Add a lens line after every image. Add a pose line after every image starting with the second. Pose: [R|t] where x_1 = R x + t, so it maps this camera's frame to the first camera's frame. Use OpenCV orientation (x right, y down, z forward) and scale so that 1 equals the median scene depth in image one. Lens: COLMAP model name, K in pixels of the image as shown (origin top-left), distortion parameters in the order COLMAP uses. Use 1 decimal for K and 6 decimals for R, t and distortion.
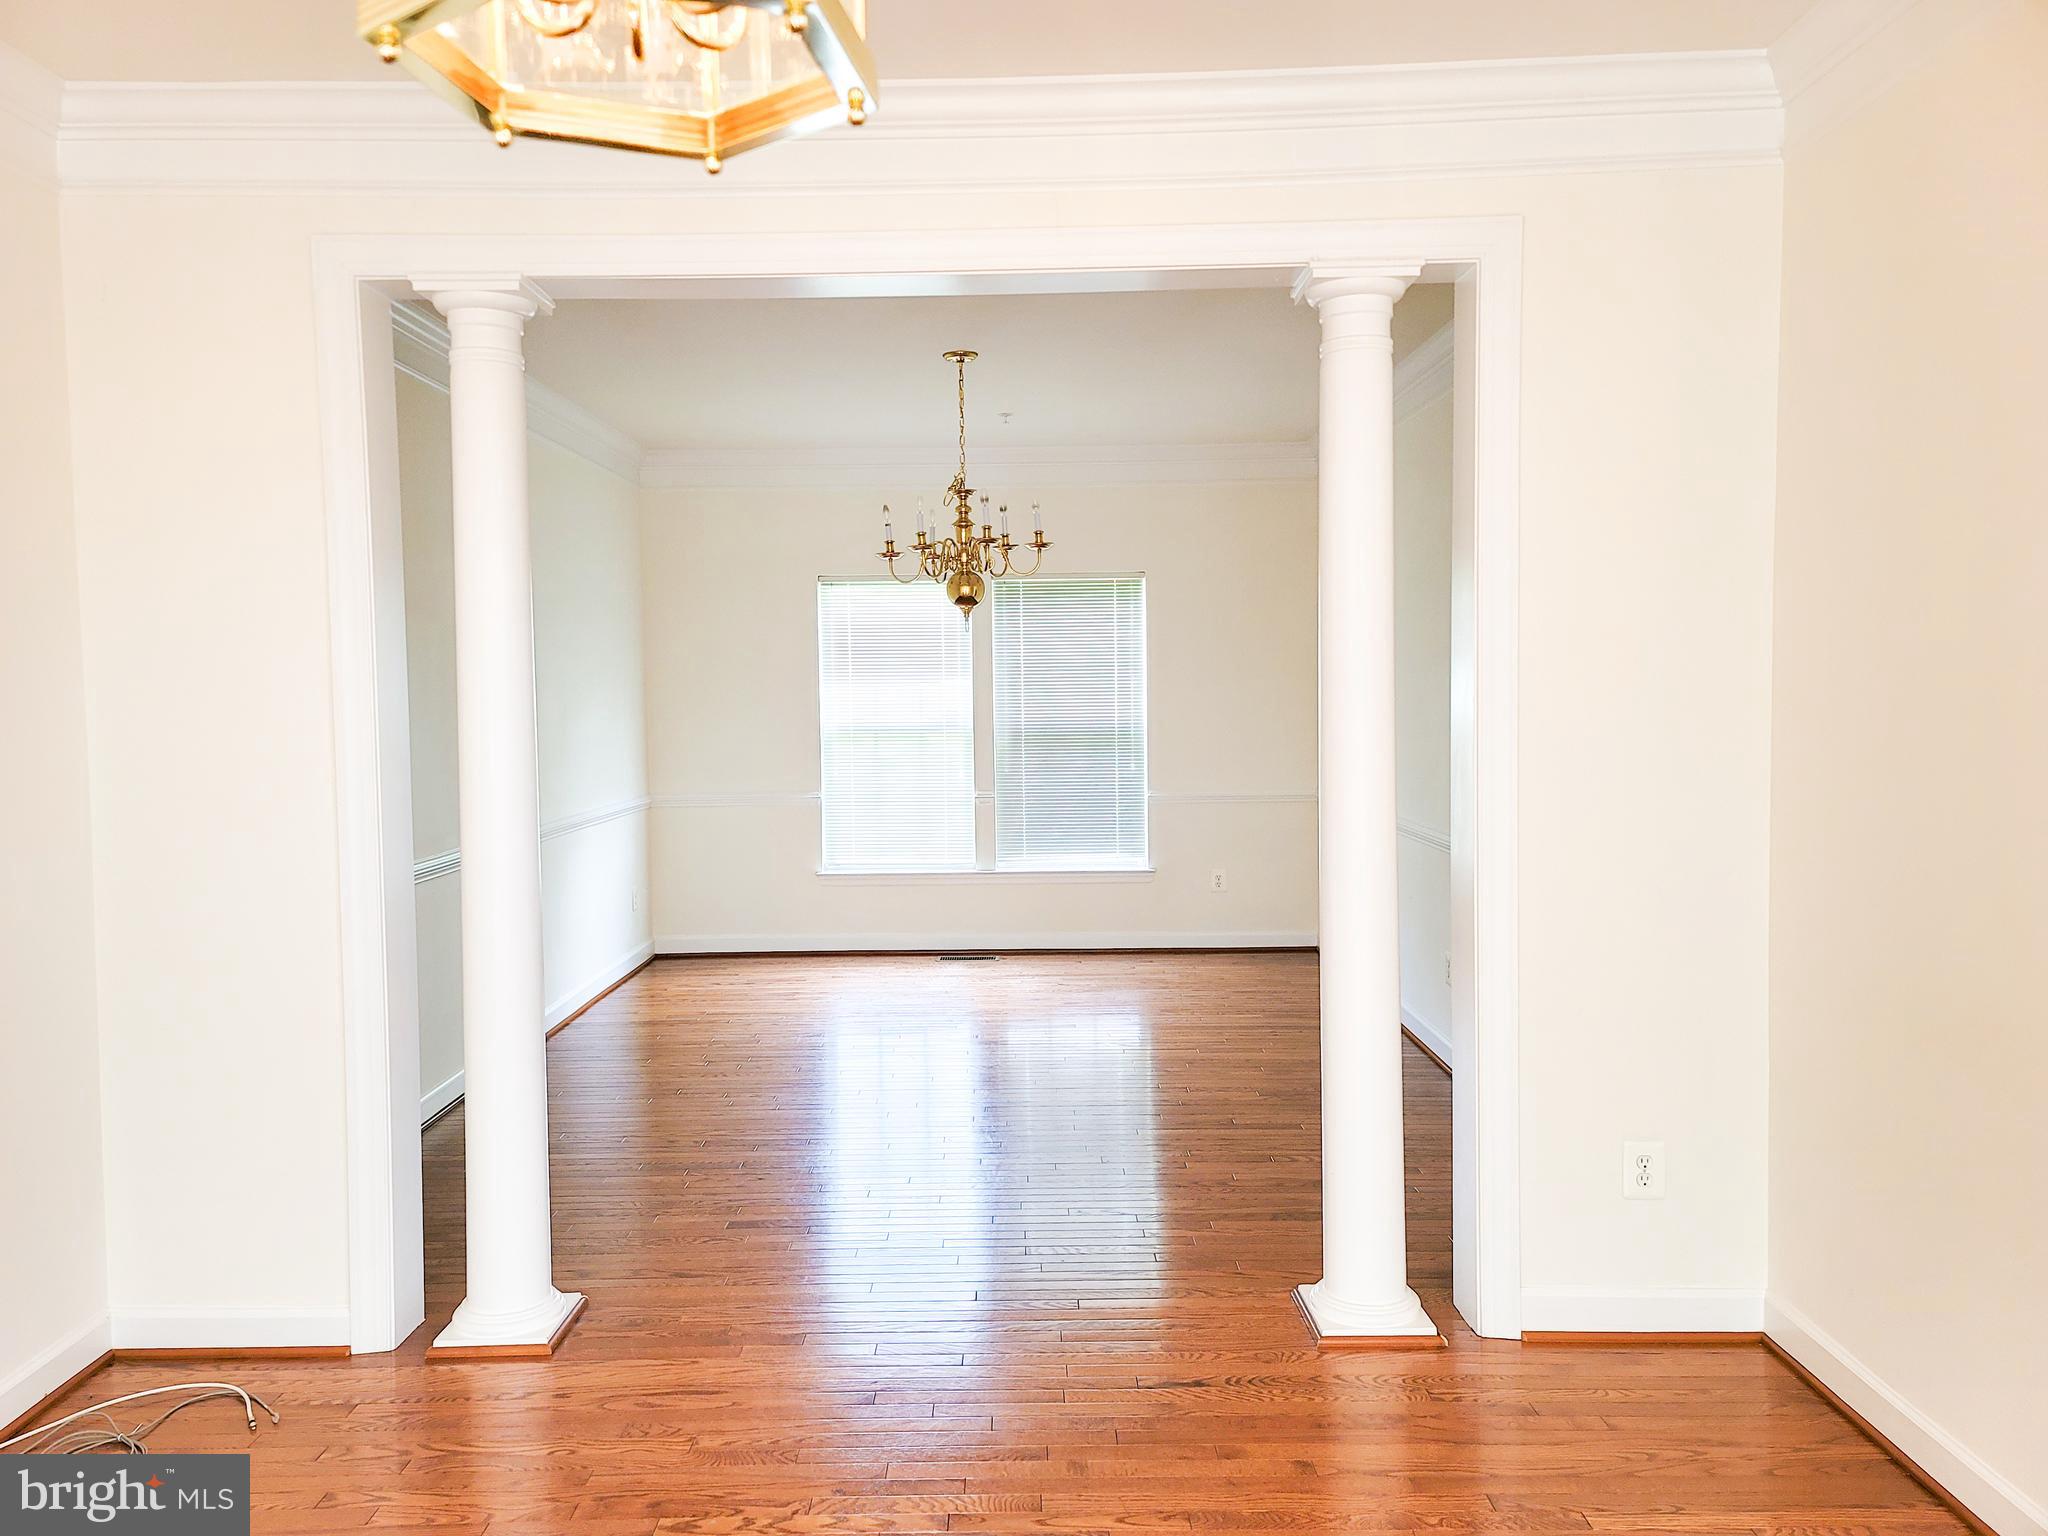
lens RADIAL K [[1513.4, 0, 1012.2], [0, 1513.4, 769.0], [0, 0, 1]] dist [0.063784, 0.000620]
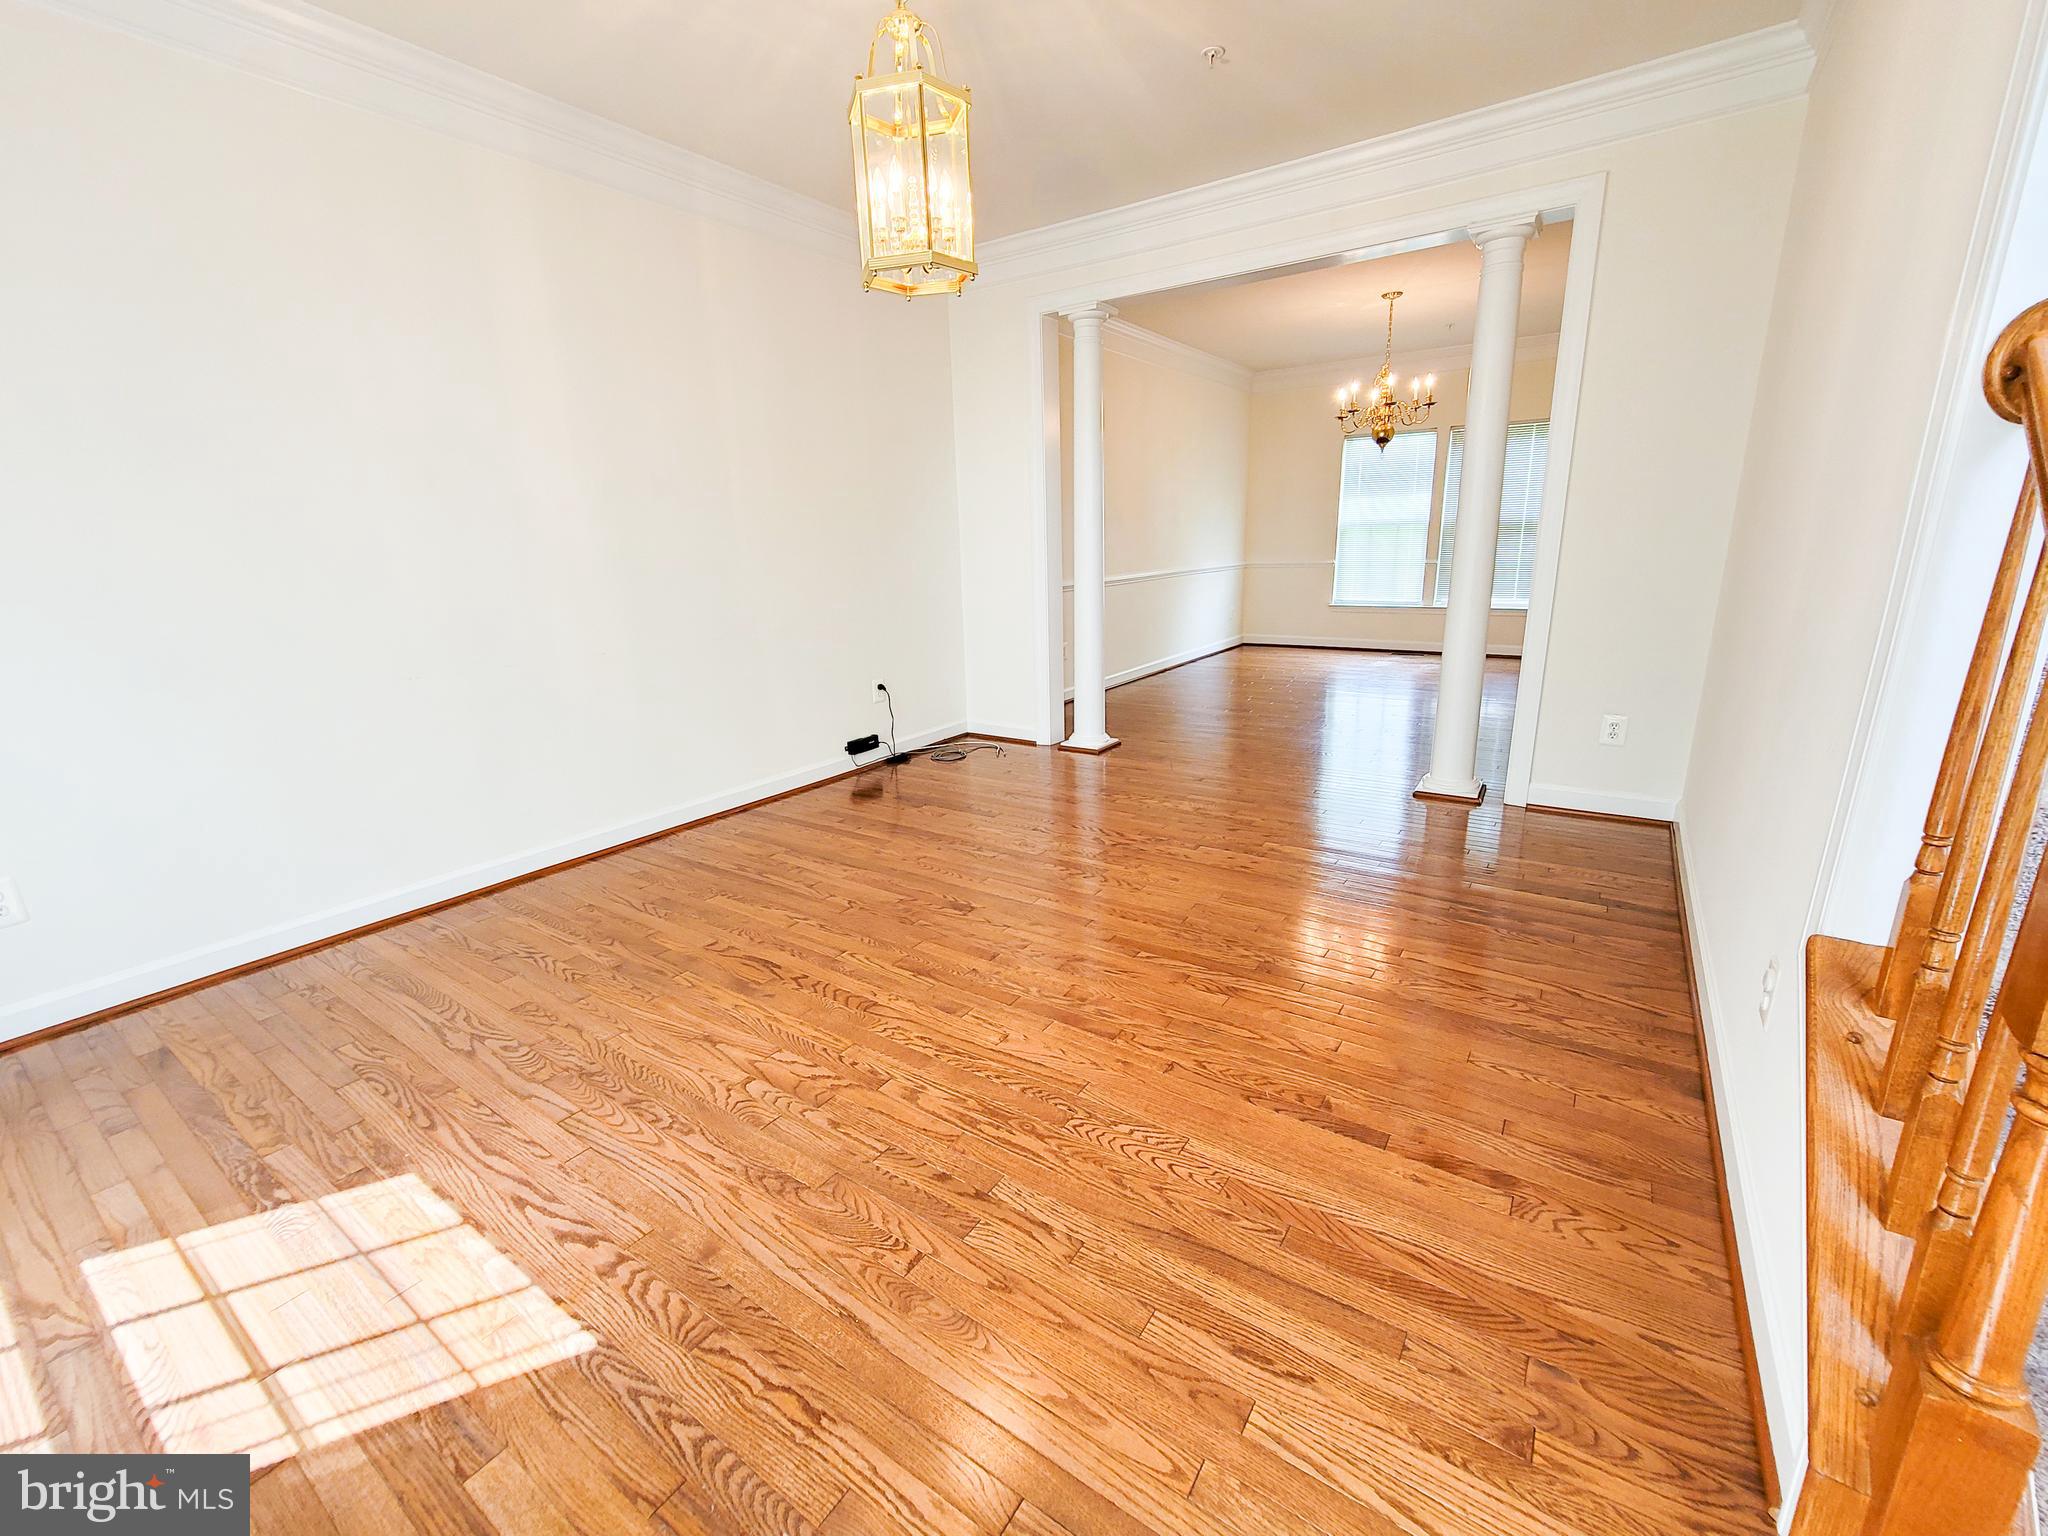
lens RADIAL K [[845.8, 0, 1024.0], [0, 845.8, 768.0], [0, 0, 1]] dist [-0.001170, -0.000281]
pose [[0.829578, 0.137067, -0.541307, 0.157207], [-0.012217, 0.973628, 0.227815, 0.033239], [0.558257, -0.182377, 0.809375, -0.099516]]
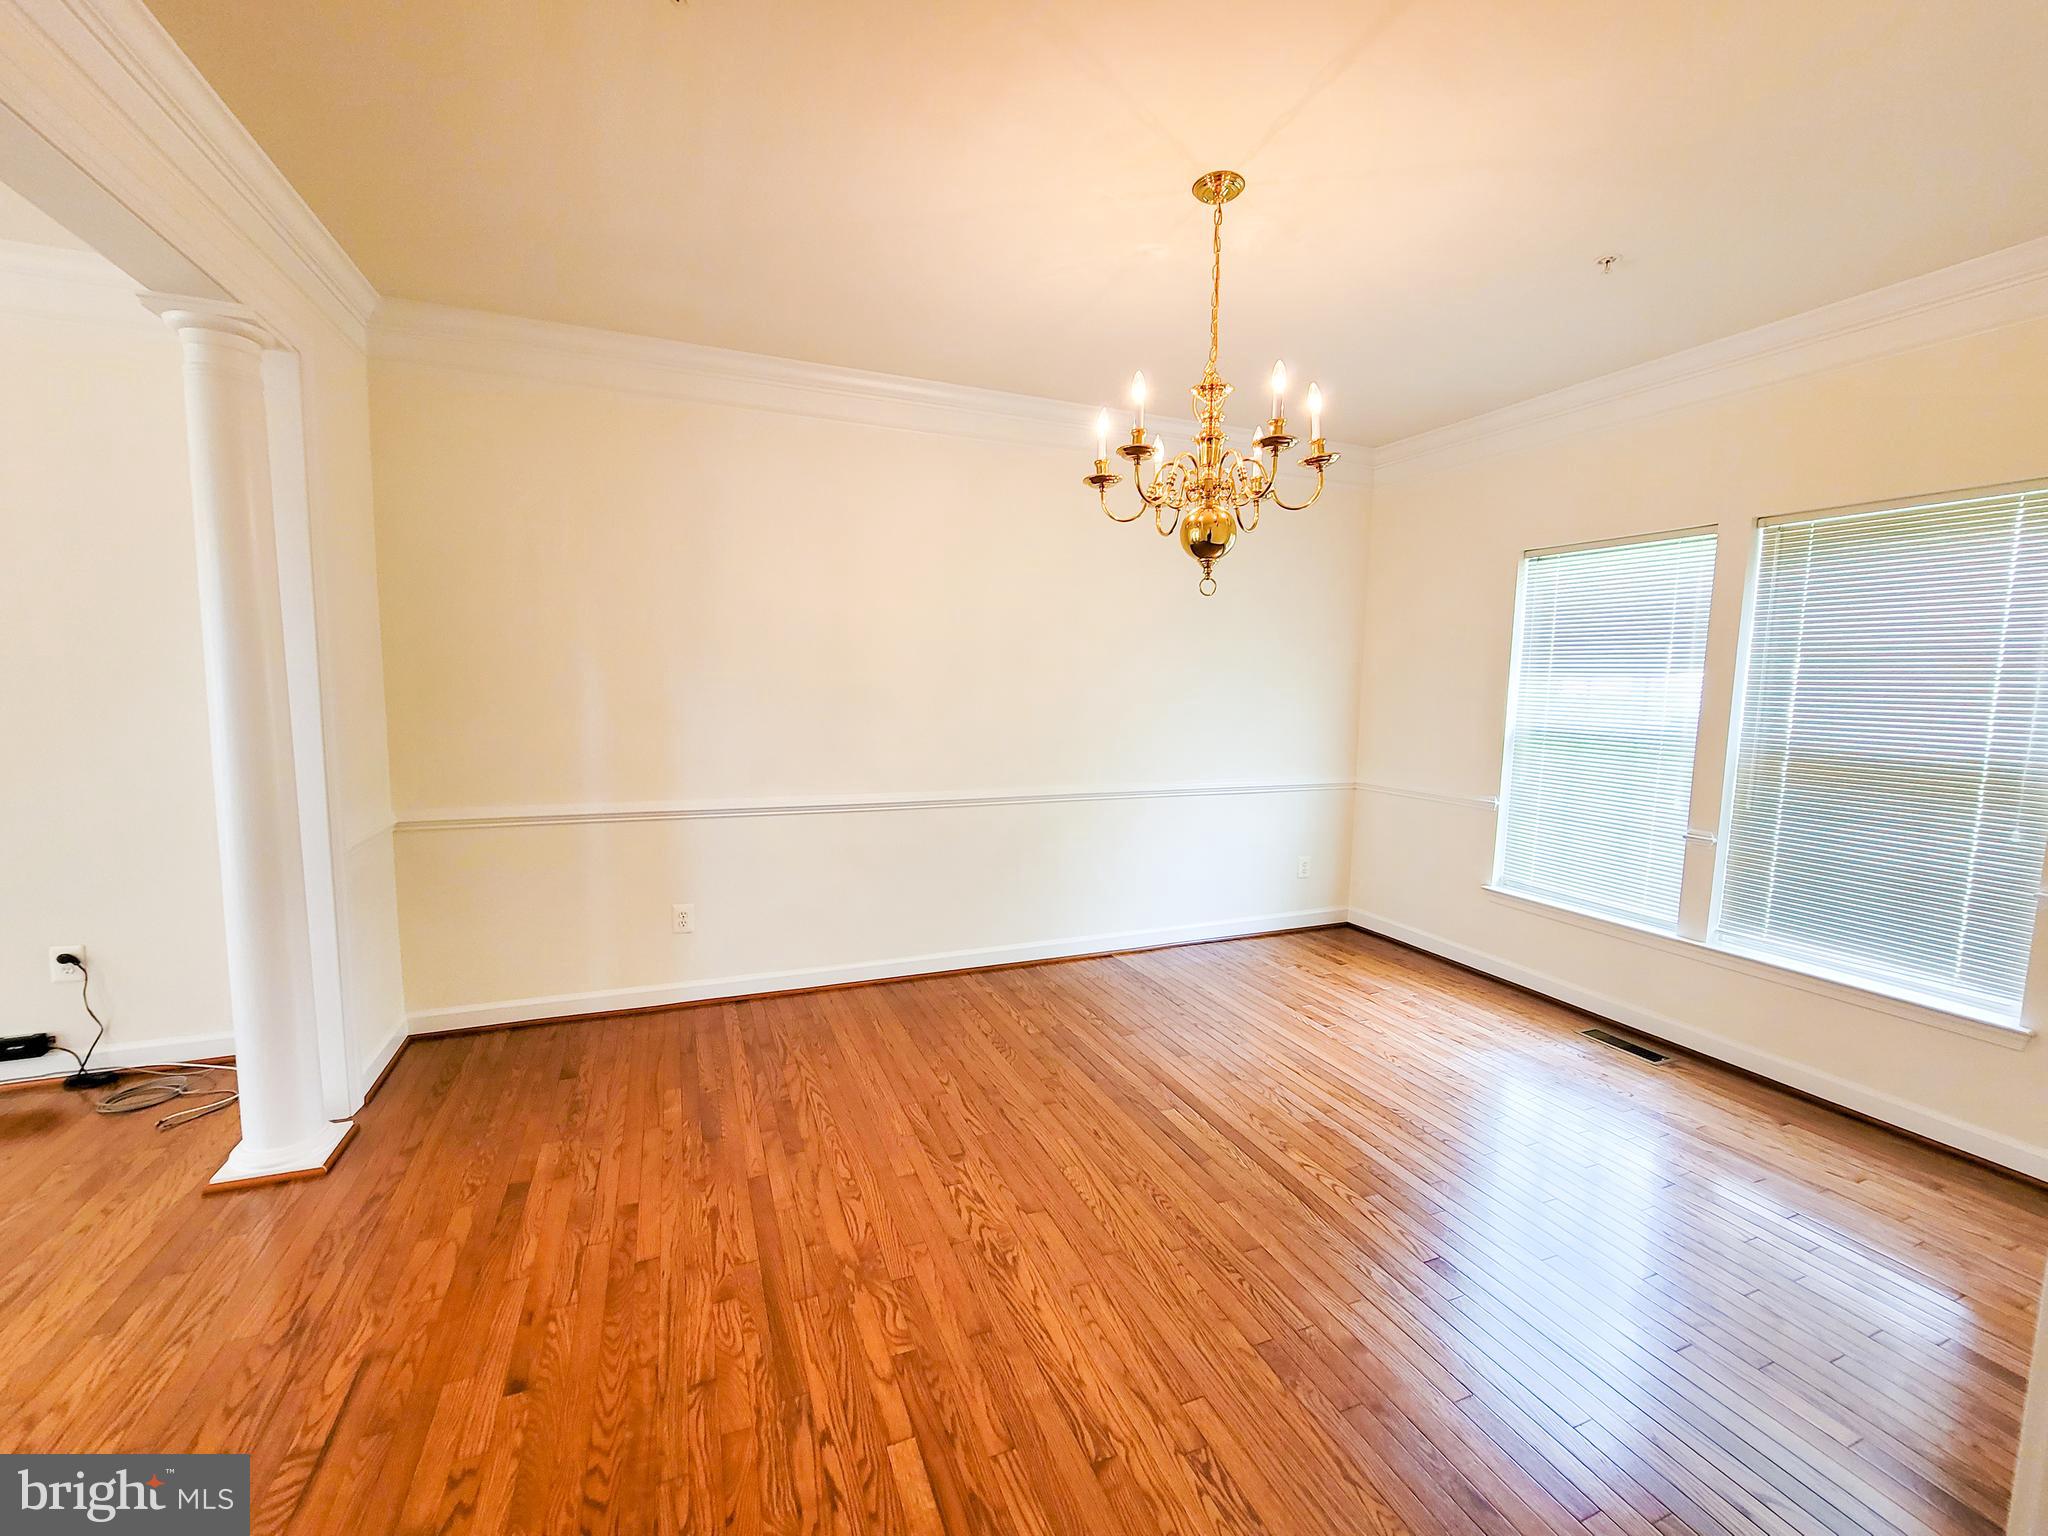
lens RADIAL K [[845.8, 0, 1024.0], [0, 845.8, 768.0], [0, 0, 1]] dist [-0.001170, -0.000281]
pose [[0.384798, 0.111334, -0.916262, 0.225725], [-0.071428, 0.993313, 0.090699, -0.028597], [0.920233, 0.030546, 0.390177, 0.559548]]
